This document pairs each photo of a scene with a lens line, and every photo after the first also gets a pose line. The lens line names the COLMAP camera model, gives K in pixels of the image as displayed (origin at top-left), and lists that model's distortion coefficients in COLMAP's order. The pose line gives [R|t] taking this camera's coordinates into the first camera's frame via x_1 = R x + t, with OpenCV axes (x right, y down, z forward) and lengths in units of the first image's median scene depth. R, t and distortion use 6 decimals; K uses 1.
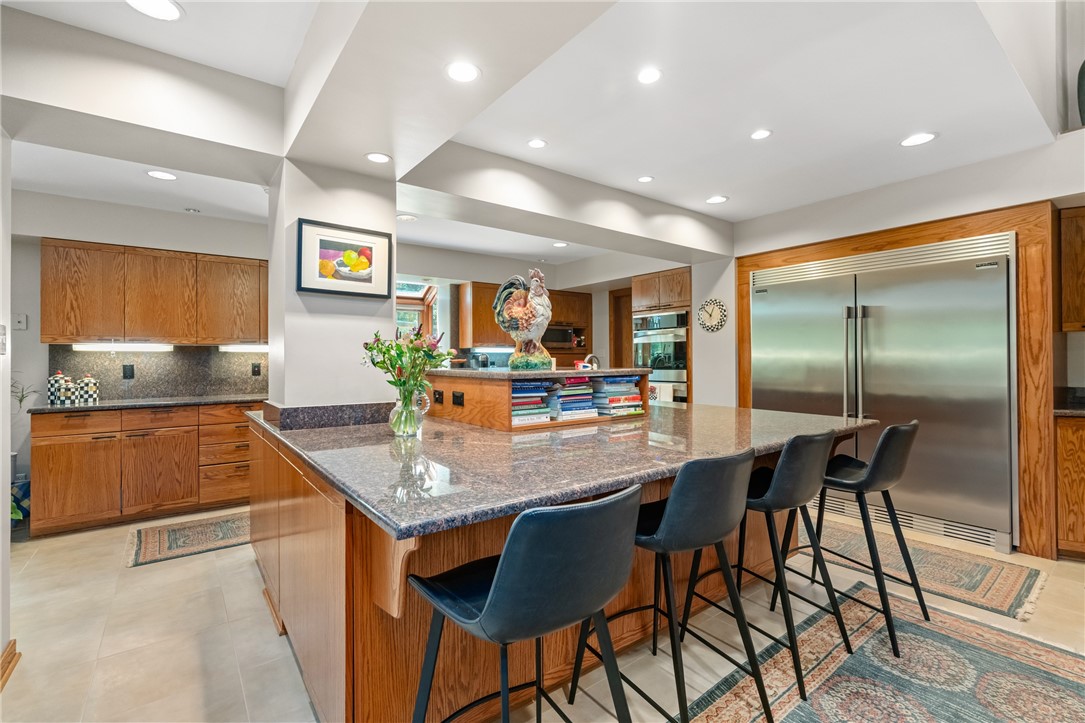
lens RADIAL K [[476.7, 0, 545.1], [0, 476.7, 357.6], [0, 0, 1]] dist [0.000118, 0.000080]
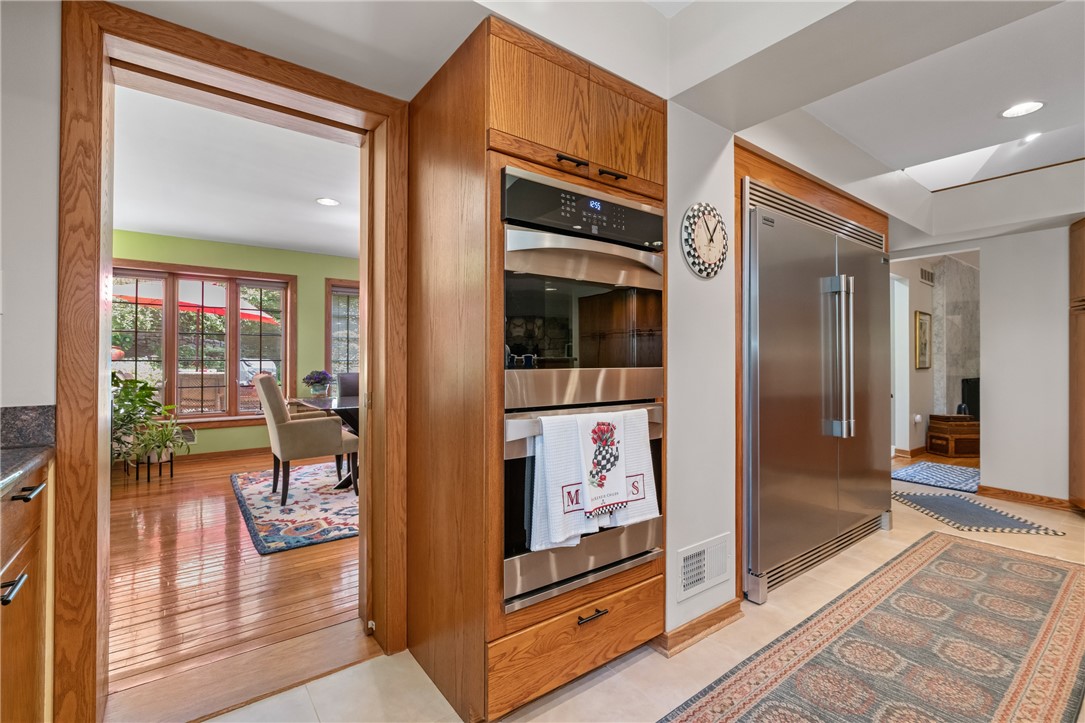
lens RADIAL K [[476.7, 0, 542.6], [0, 476.7, 360.5], [0, 0, 1]] dist [0.000118, 0.000080]
pose [[0.011795, 0.008570, 0.999894, -0.088793], [-0.004771, 0.999952, -0.008515, 0.025248], [-0.999919, -0.004670, 0.011835, 1.163866]]
